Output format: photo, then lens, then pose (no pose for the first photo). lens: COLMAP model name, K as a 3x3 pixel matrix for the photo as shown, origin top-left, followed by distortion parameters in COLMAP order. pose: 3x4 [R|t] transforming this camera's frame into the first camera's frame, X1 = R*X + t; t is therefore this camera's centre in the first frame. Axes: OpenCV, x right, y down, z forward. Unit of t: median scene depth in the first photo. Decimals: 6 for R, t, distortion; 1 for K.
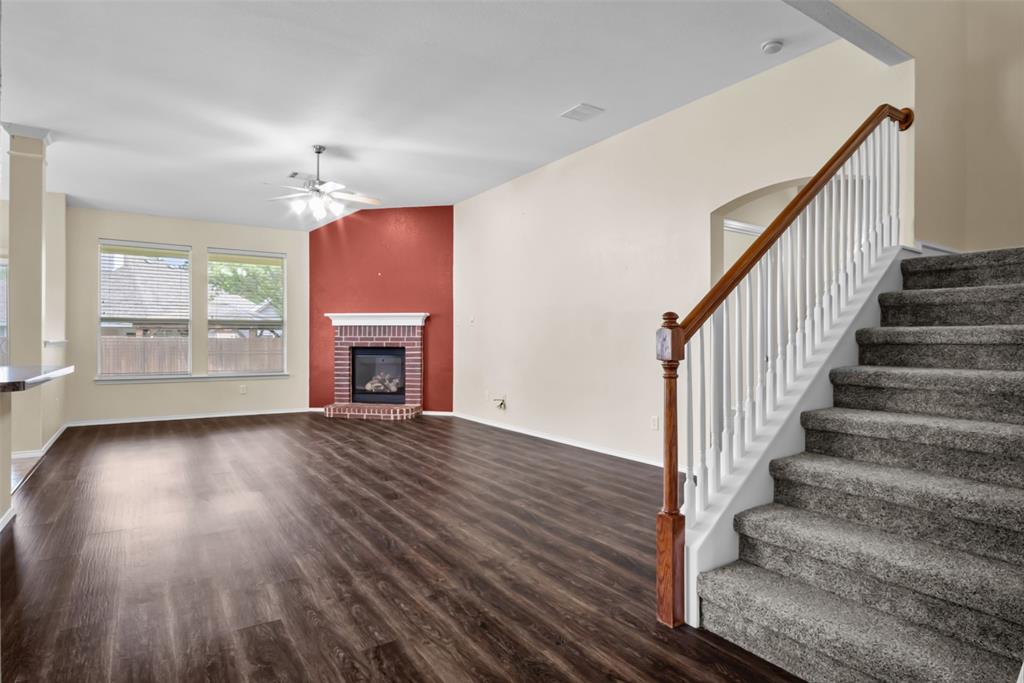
lens RADIAL K [[555.1, 0, 512.0], [0, 555.1, 341.5], [0, 0, 1]] dist [-0.007910, -0.002007]
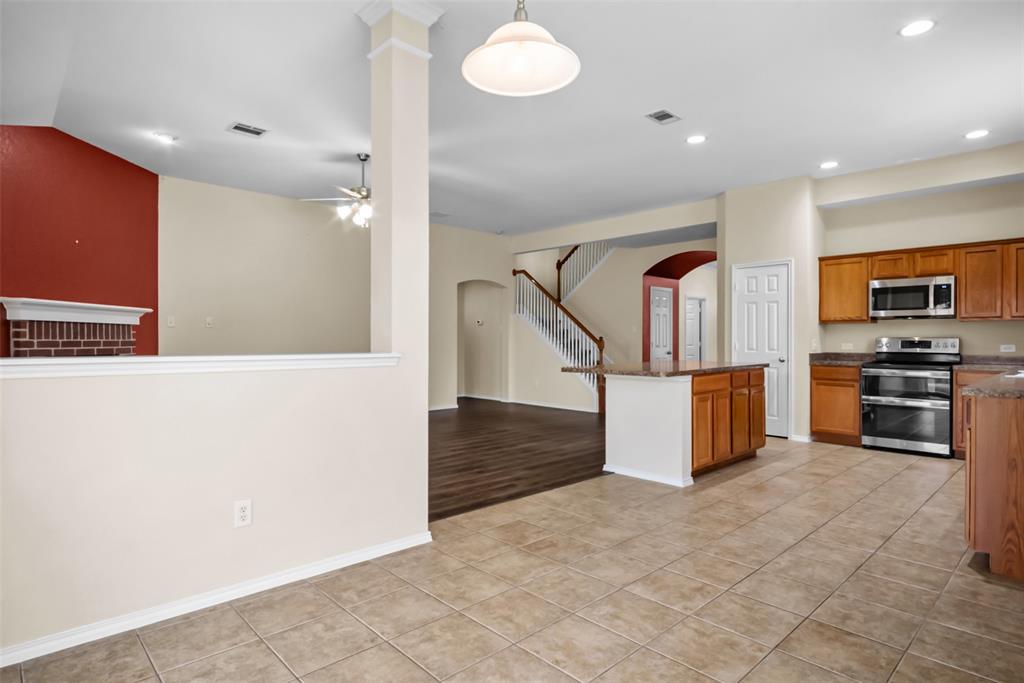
lens RADIAL K [[553.6, 0, 510.1], [0, 553.6, 335.2], [0, 0, 1]] dist [-0.004756, -0.001991]
pose [[-0.171541, 0.004333, 0.985167, -0.970006], [-0.000336, 0.999990, -0.004457, -0.011664], [-0.985177, -0.001096, -0.171538, 0.634205]]
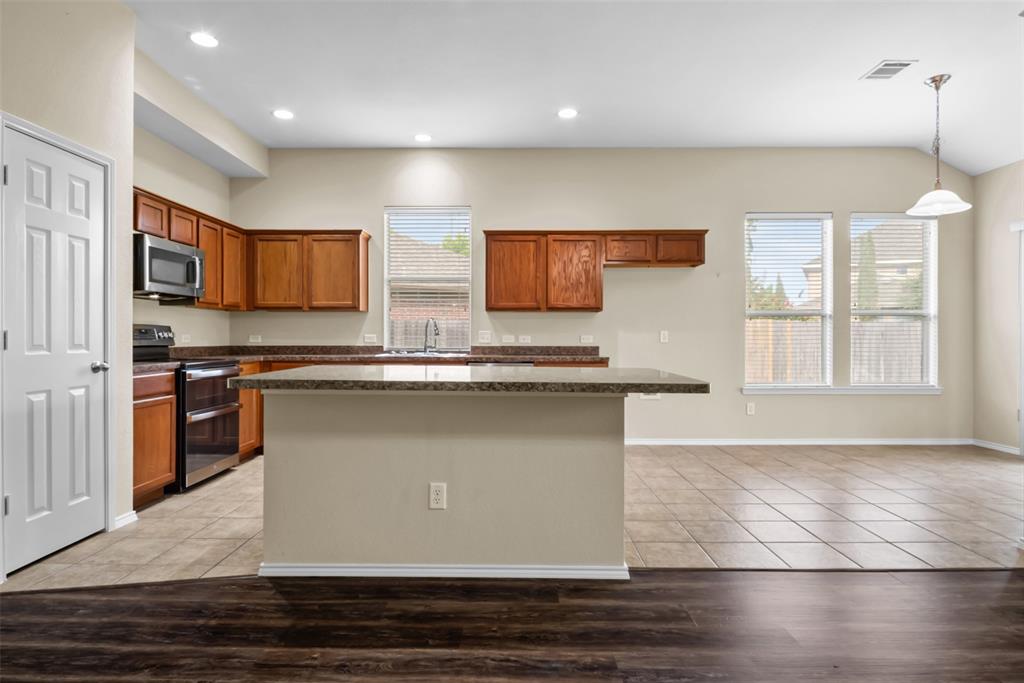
lens RADIAL K [[553.6, 0, 510.1], [0, 553.6, 335.2], [0, 0, 1]] dist [-0.004756, -0.001991]
pose [[-0.560838, -0.005393, -0.827908, -0.090596], [-0.004596, 0.999984, -0.003400, -0.001557], [0.827913, 0.001898, -0.560854, 0.547577]]
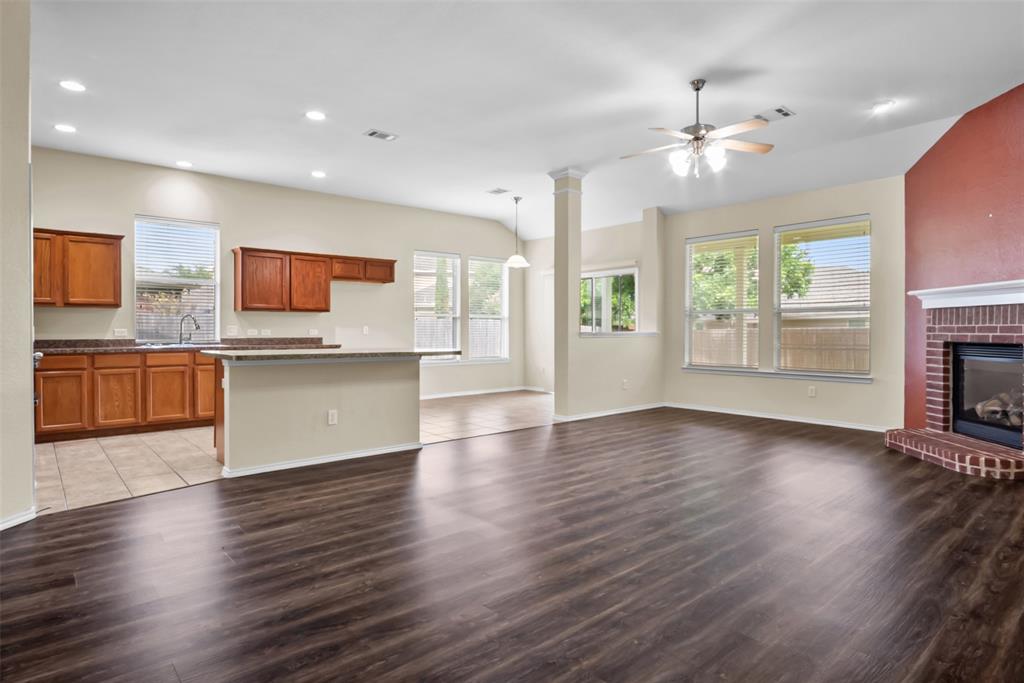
lens RADIAL K [[561.6, 0, 508.8], [0, 561.6, 331.4], [0, 0, 1]] dist [-0.004599, -0.002355]
pose [[0.125325, -0.000126, -0.992116, 0.276512], [-0.001736, 0.999998, -0.000346, -0.001249], [0.992114, 0.001766, 0.125325, 0.446414]]
